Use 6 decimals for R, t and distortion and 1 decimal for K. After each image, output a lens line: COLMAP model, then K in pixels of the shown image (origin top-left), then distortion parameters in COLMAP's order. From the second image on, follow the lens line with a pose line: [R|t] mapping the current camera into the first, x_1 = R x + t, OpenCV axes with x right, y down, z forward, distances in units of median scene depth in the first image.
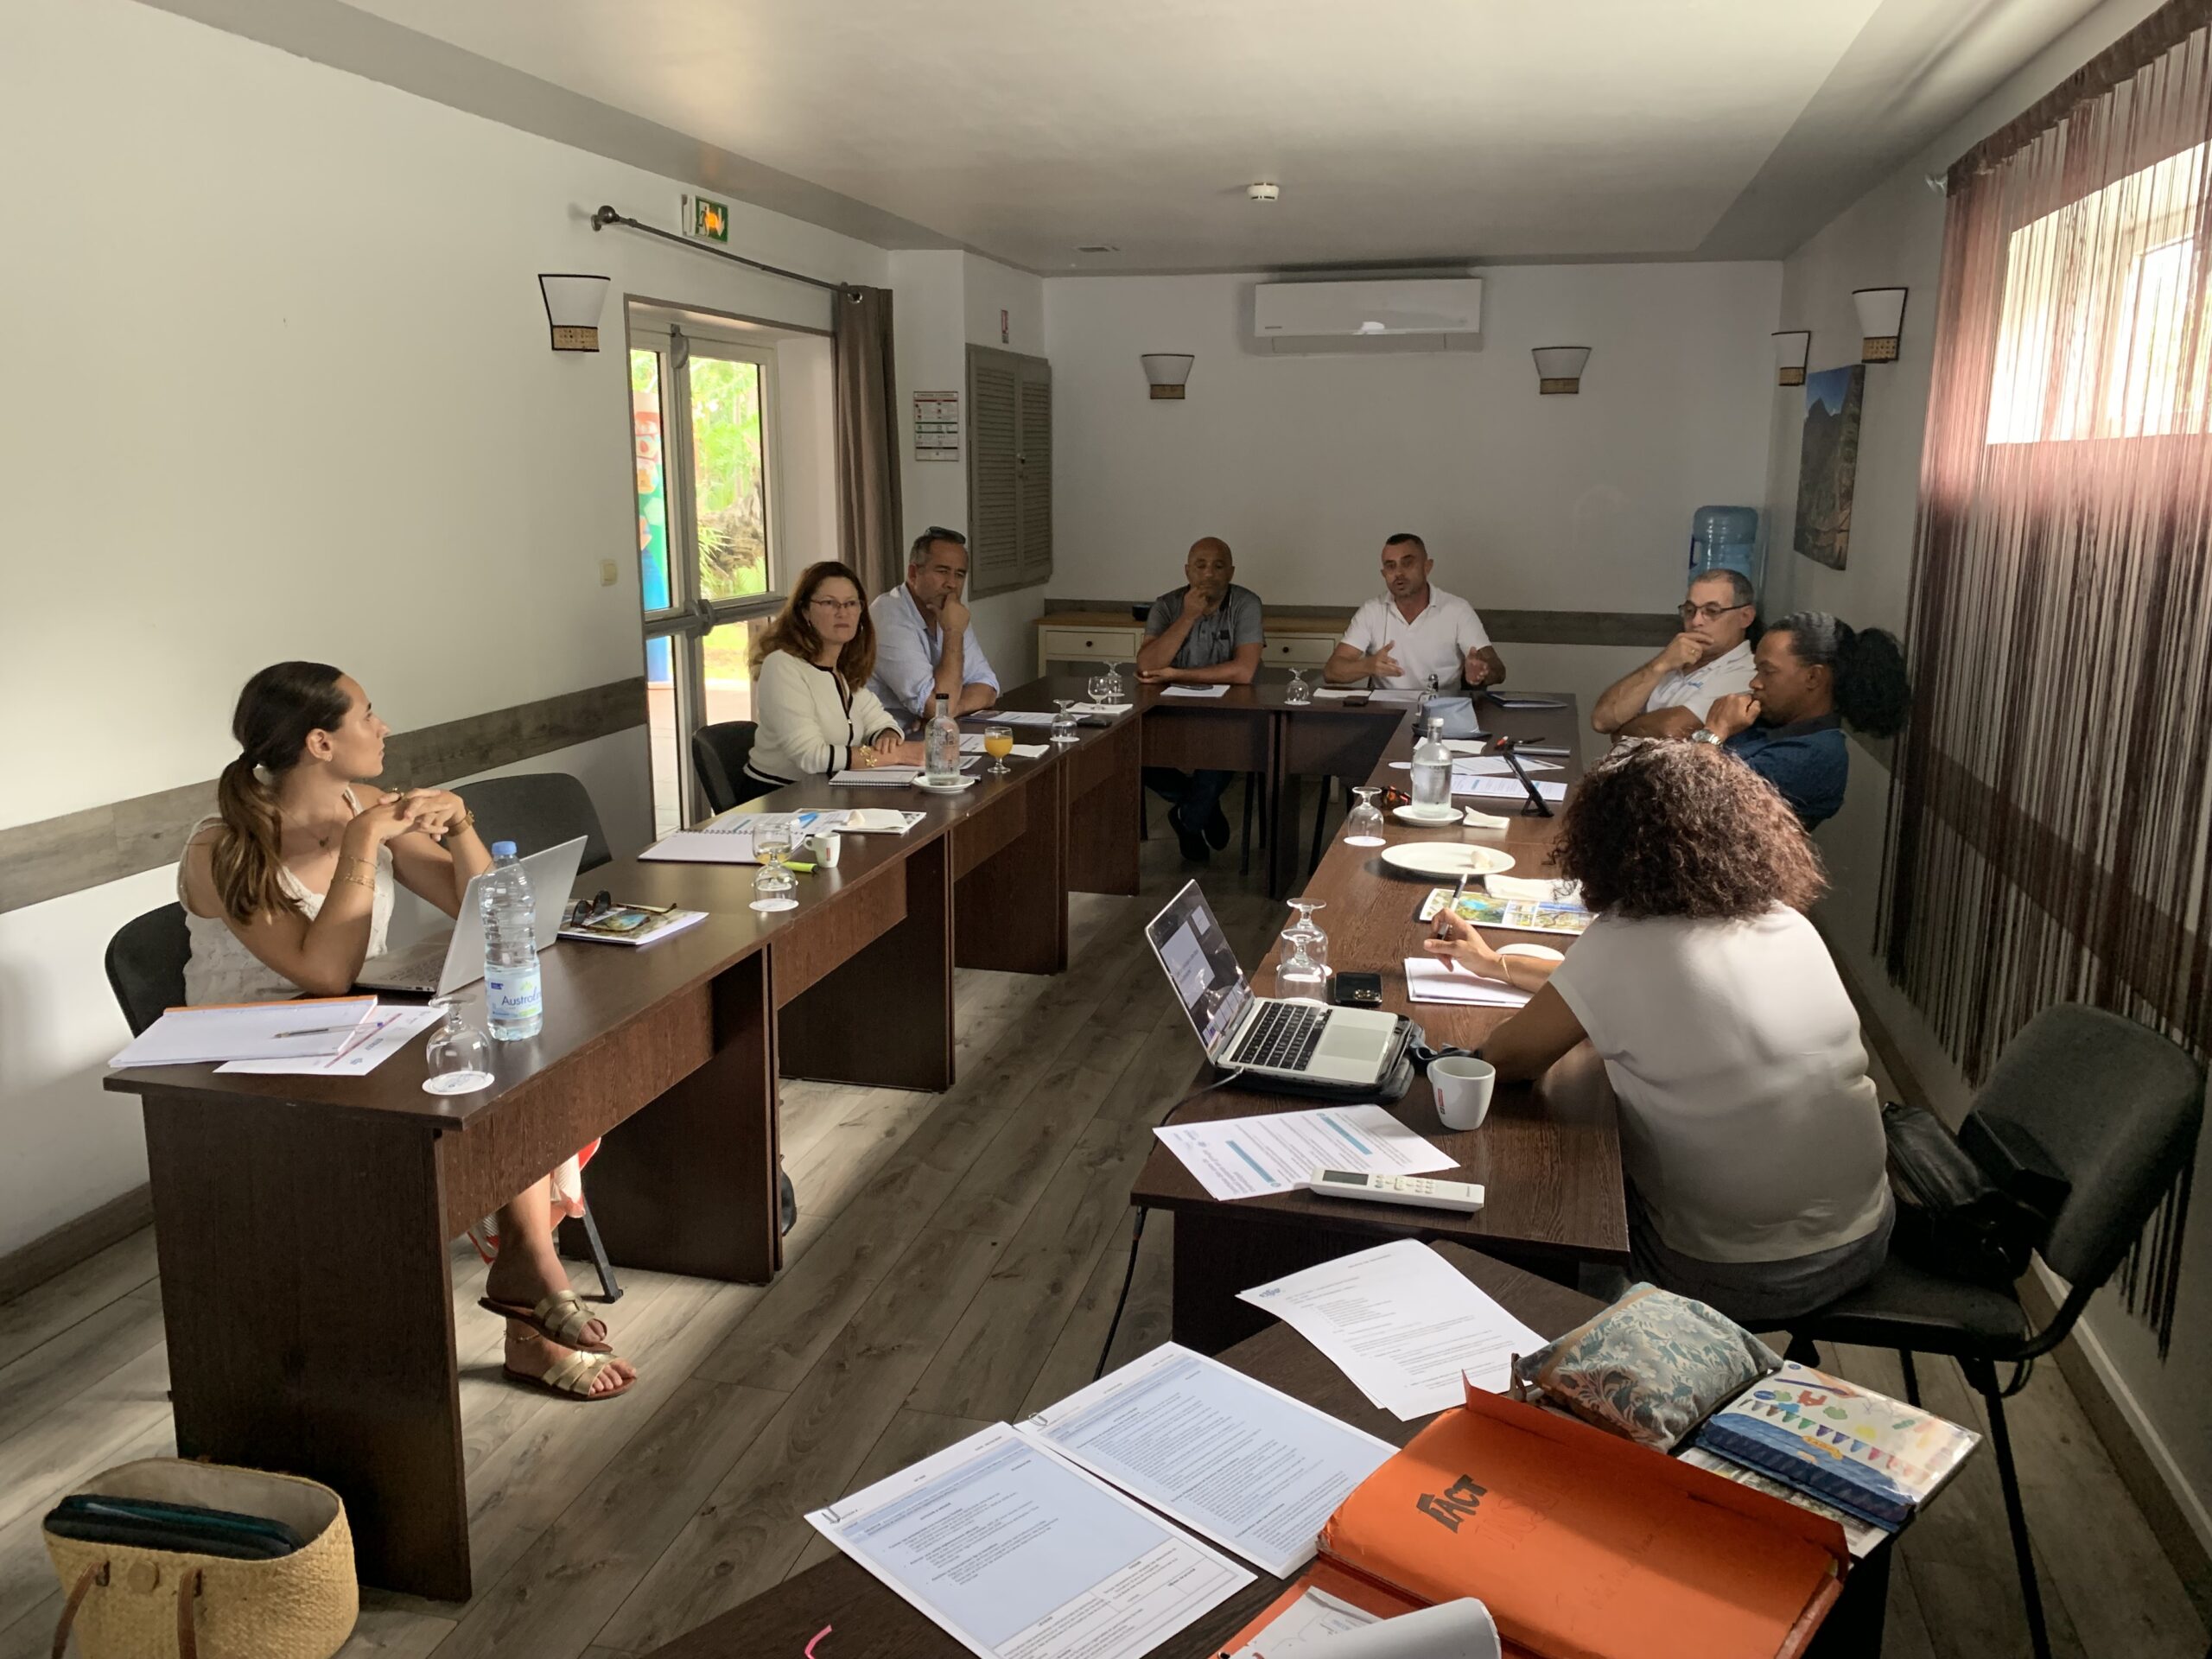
lens RADIAL K [[1691.3, 0, 1106.3], [0, 1691.3, 820.8], [0, 0, 1]] dist [0.002160, -0.008279]
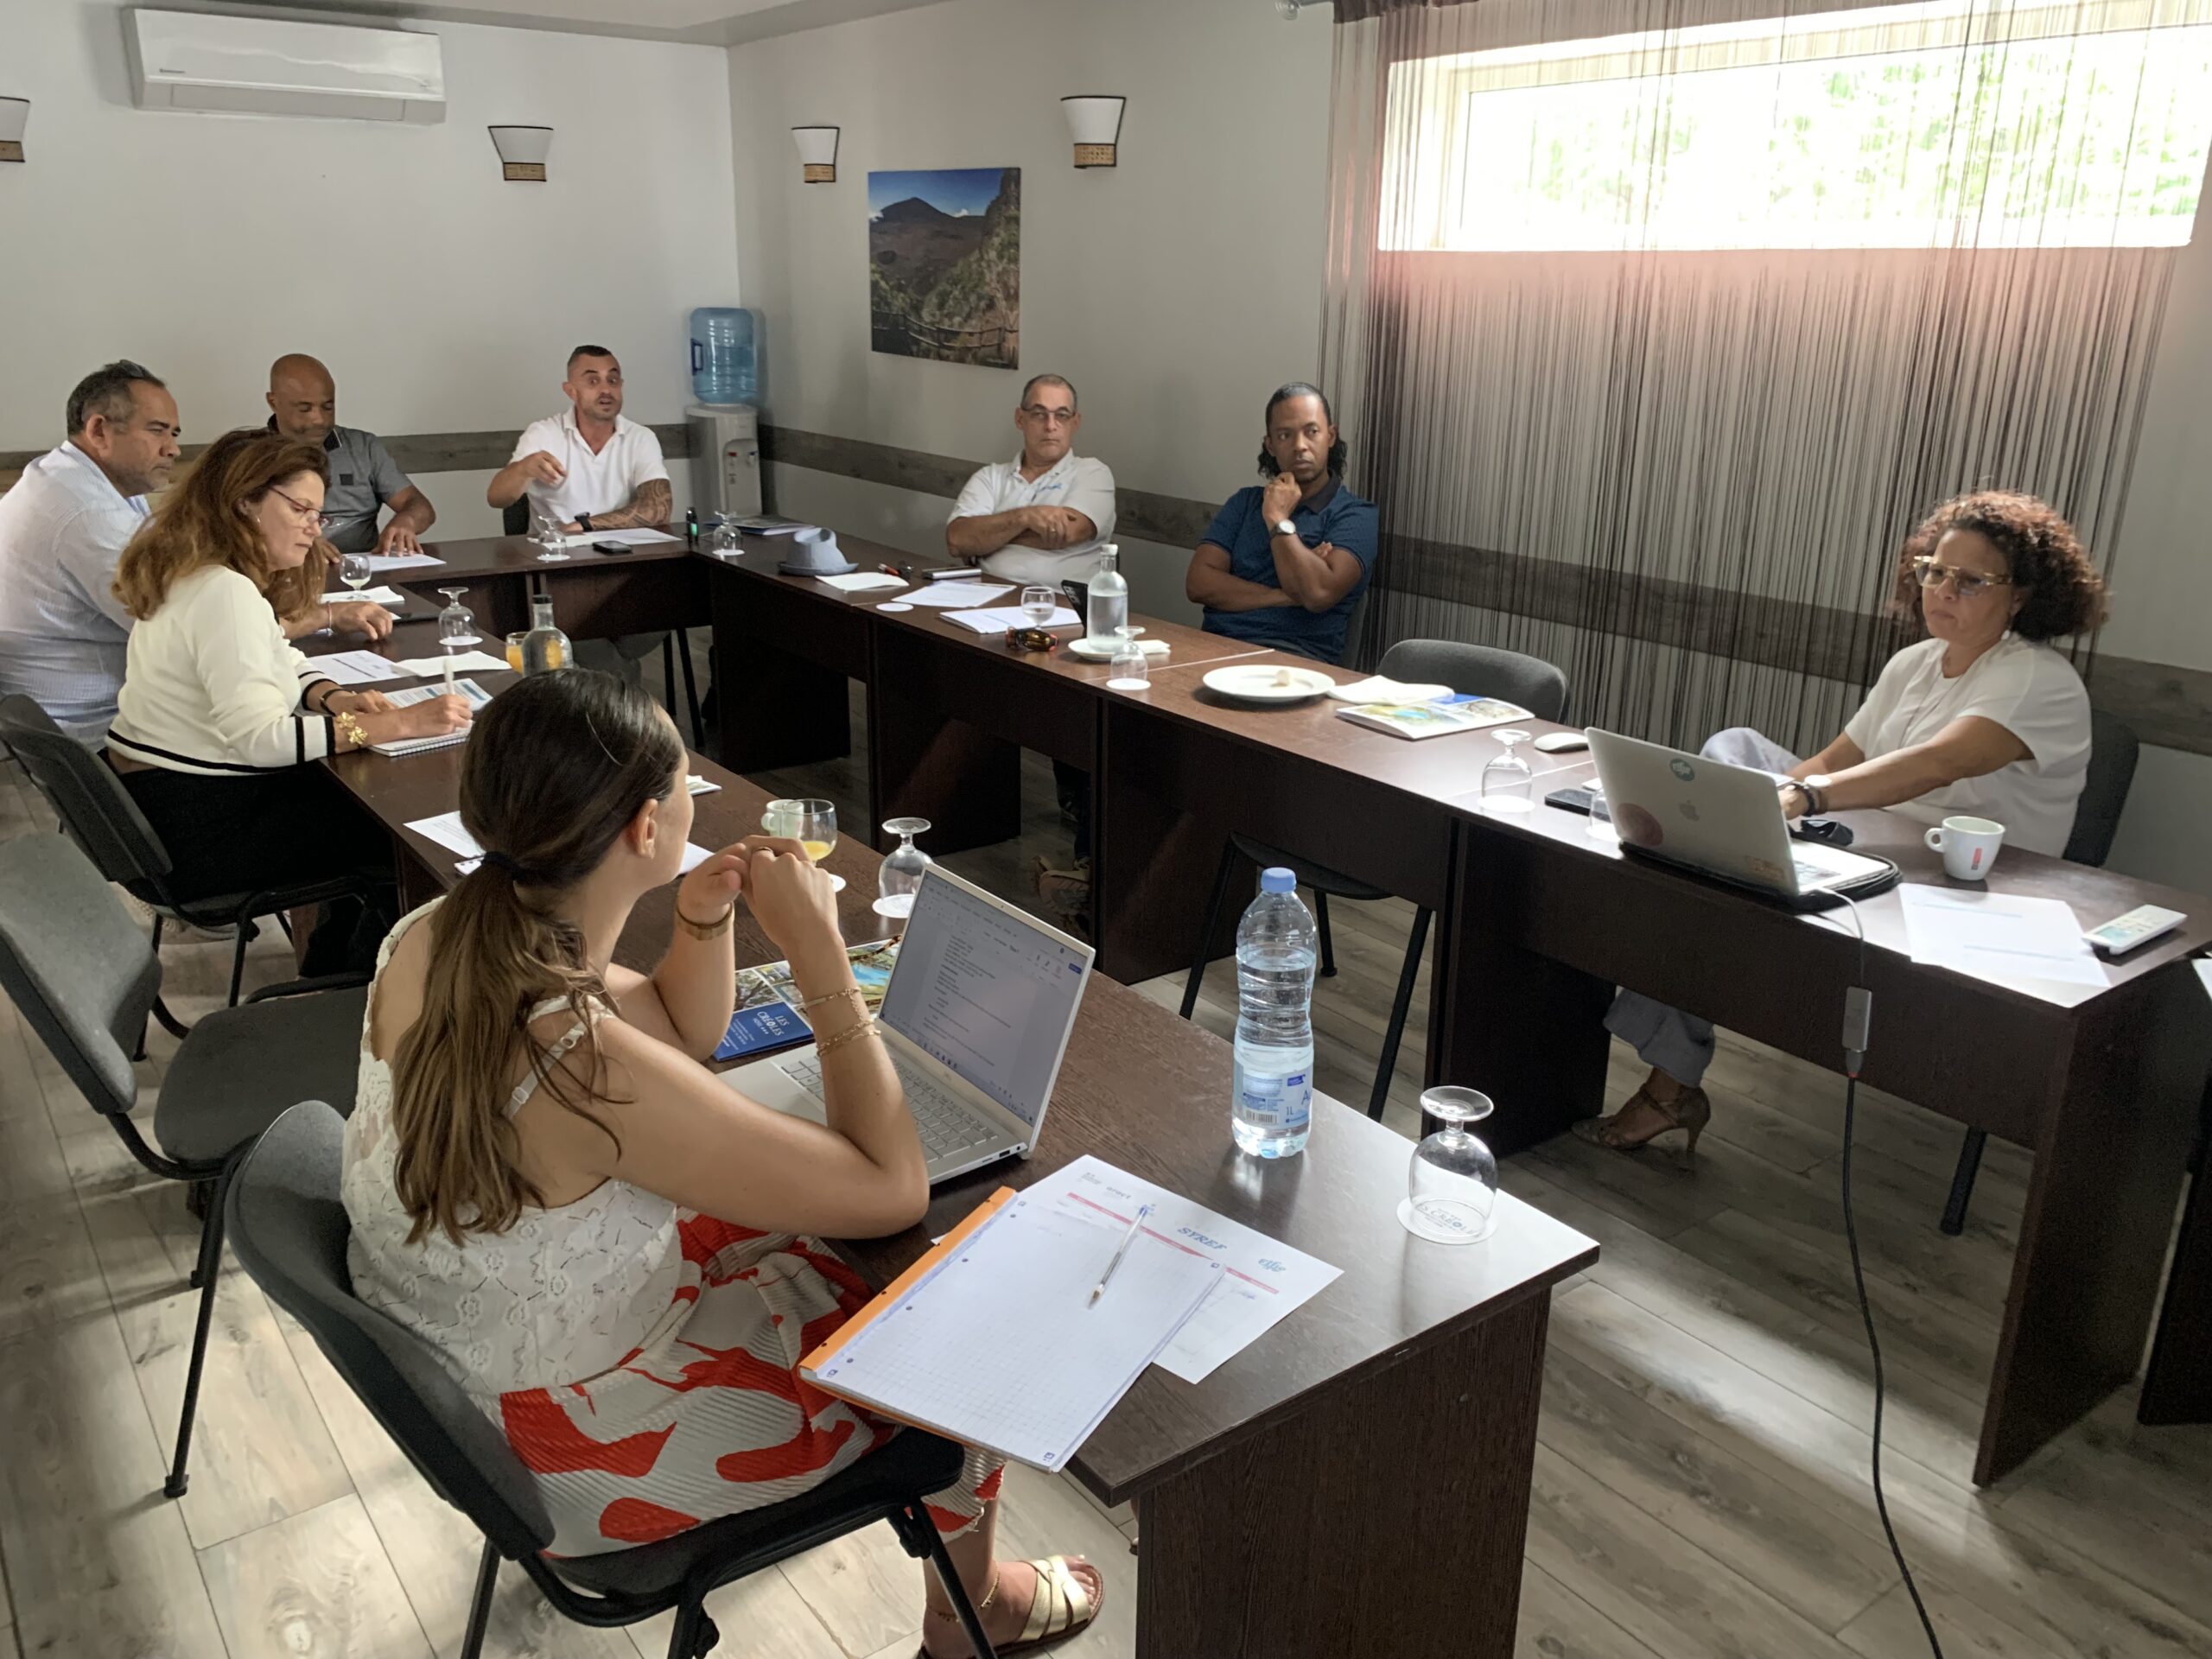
lens RADIAL K [[1691.3, 0, 1098.1], [0, 1691.3, 824.3], [0, 0, 1]] dist [0.002160, -0.008279]
pose [[0.639827, -0.232264, 0.732581, -0.511988], [0.152637, 0.972653, 0.175068, -0.070279], [-0.753209, -0.000194, 0.657781, 0.386495]]
